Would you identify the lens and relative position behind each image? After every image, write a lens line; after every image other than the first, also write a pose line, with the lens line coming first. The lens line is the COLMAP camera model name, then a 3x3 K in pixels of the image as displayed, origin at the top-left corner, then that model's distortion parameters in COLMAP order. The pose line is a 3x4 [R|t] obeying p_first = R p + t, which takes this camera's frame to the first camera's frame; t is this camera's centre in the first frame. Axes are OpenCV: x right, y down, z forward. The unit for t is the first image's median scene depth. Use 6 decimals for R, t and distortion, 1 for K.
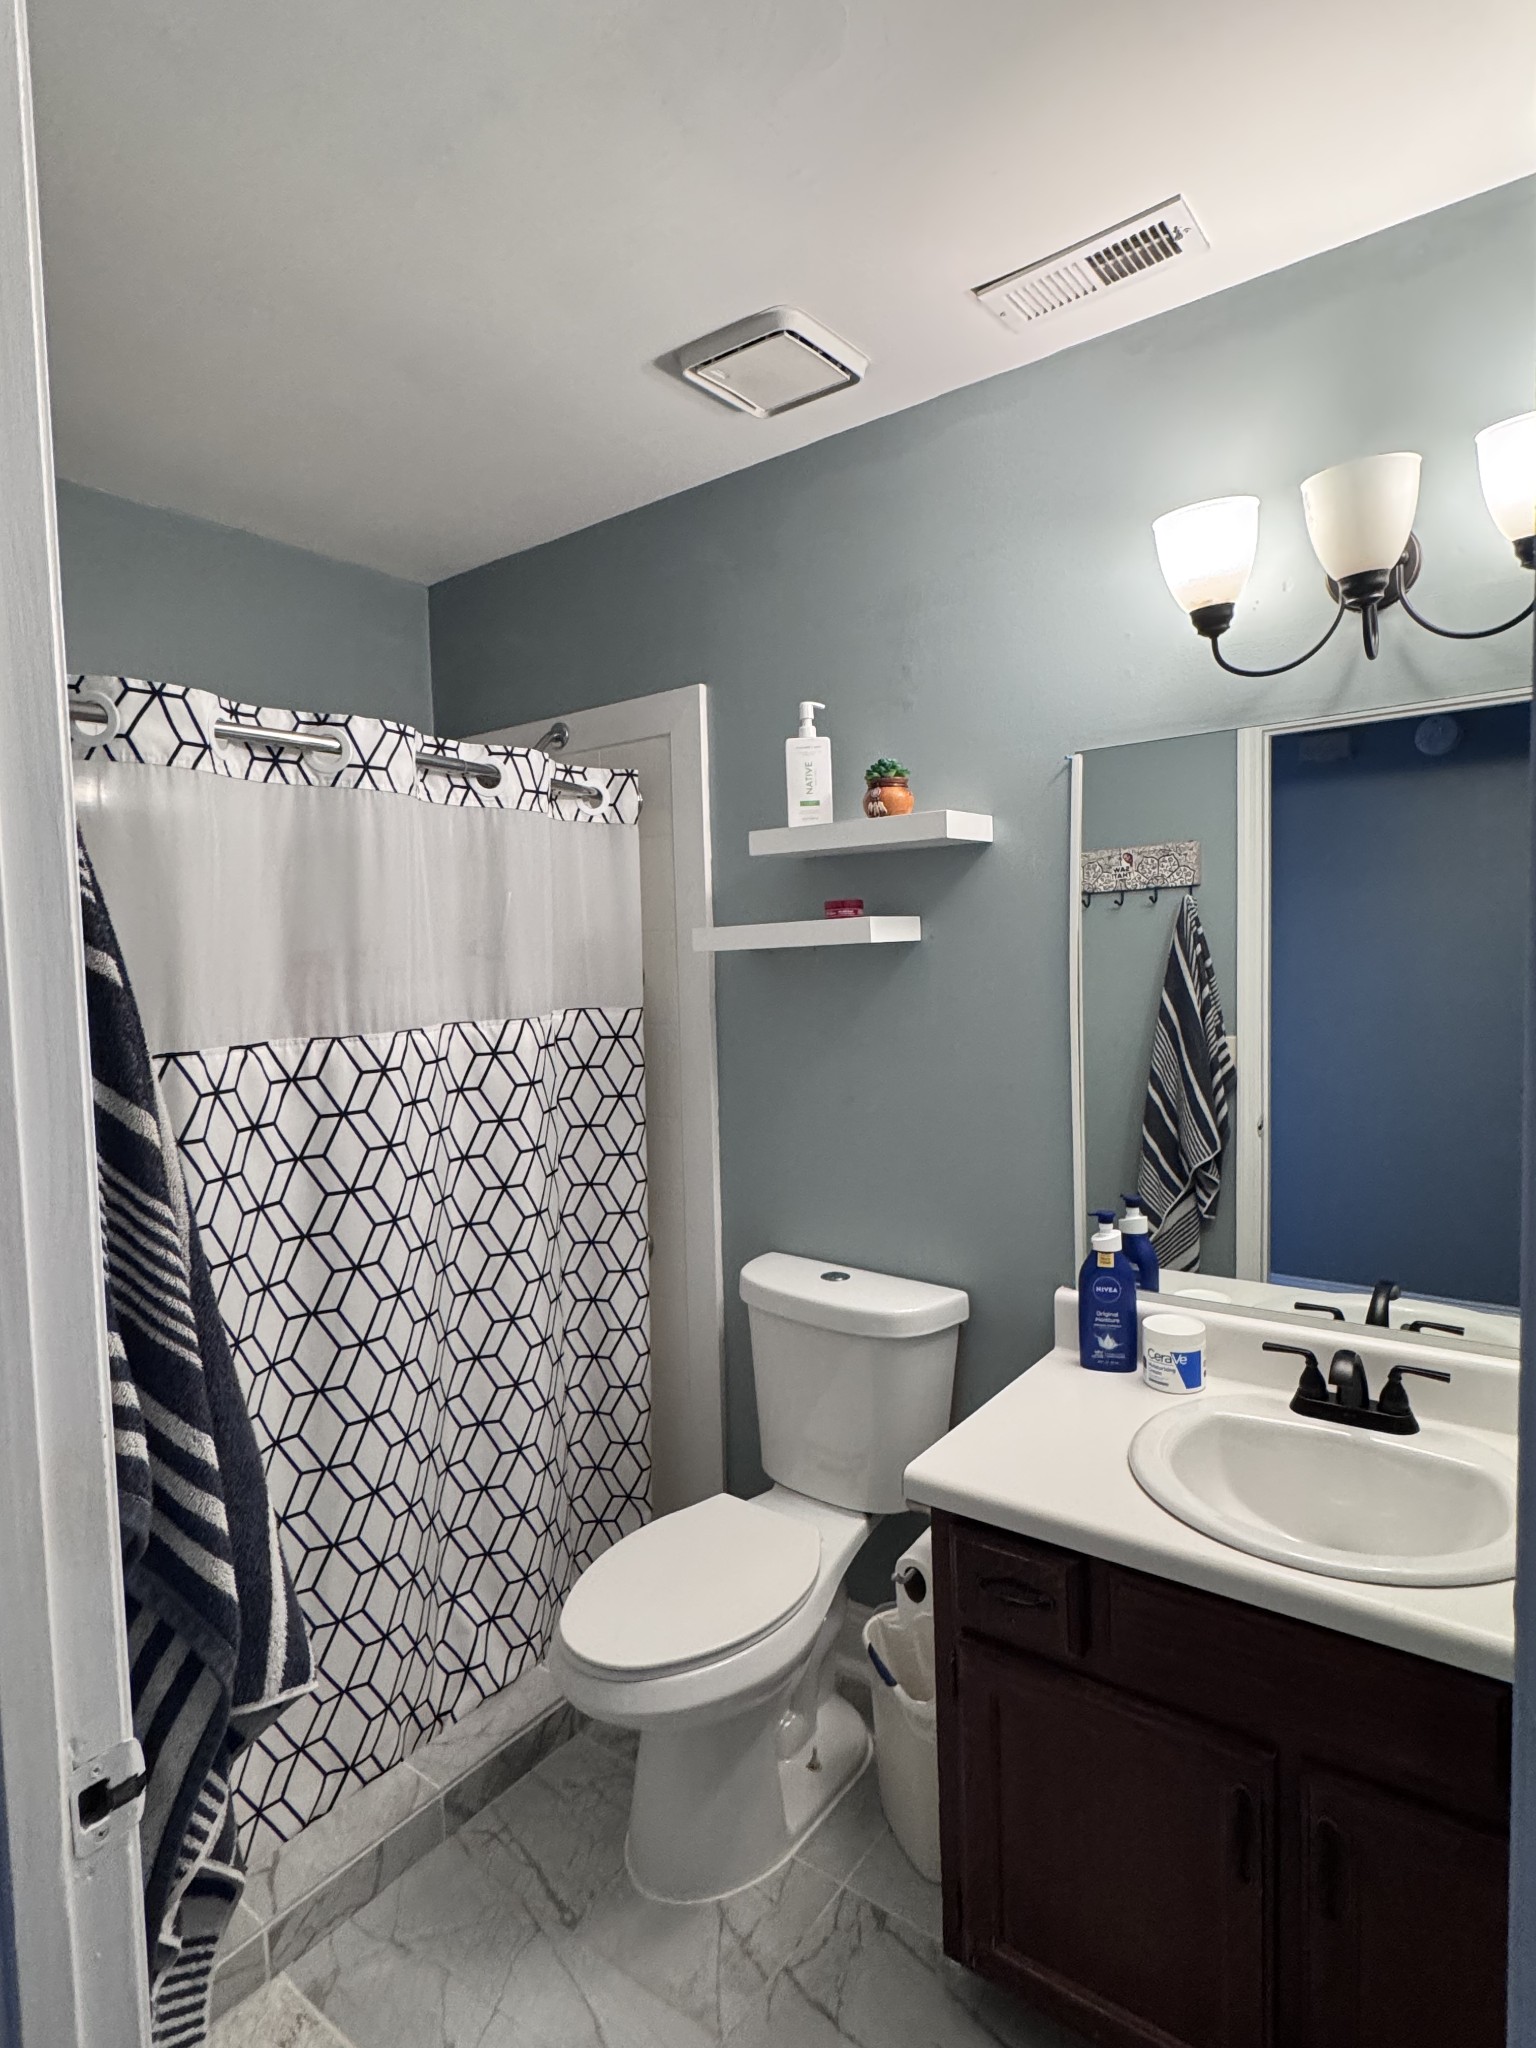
lens RADIAL K [[1080.0, 0, 768.0], [0, 1080.0, 1024.0], [0, 0, 1]] dist [0.000194, 0.000250]
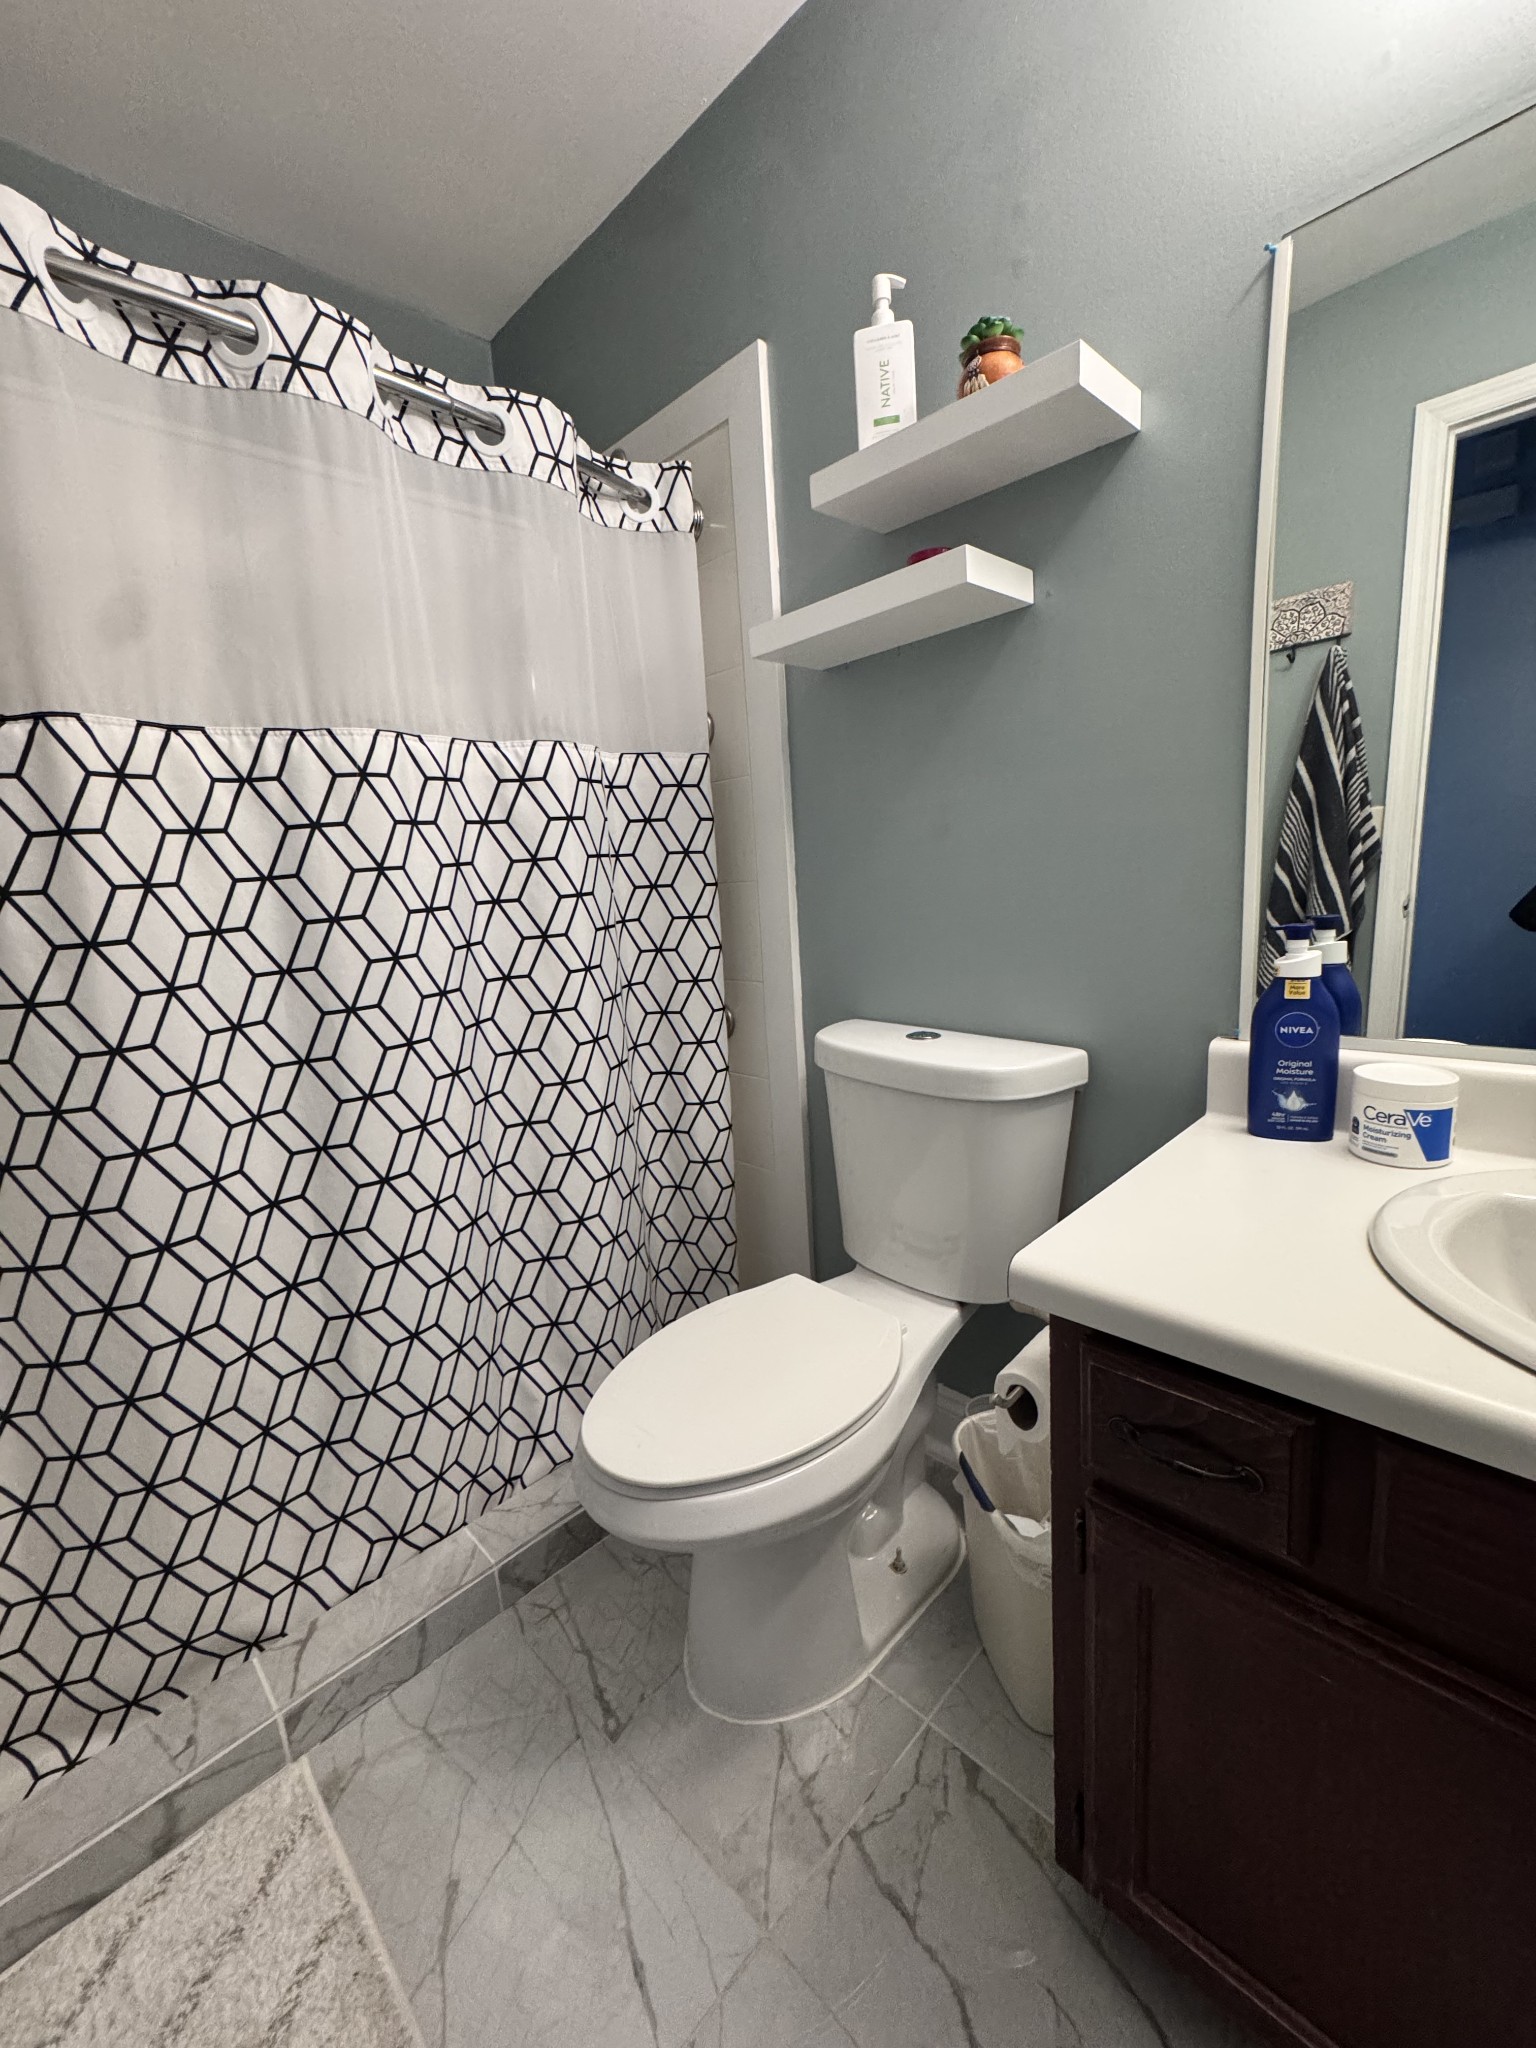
lens RADIAL K [[822.3, 0, 768.0], [0, 822.3, 1024.0], [0, 0, 1]] dist [-0.002444, 0.000552]
pose [[0.988839, -0.007297, -0.148811, 0.041124], [0.026744, 0.991270, 0.129110, 0.149929], [0.146570, -0.131649, 0.980401, 0.378557]]
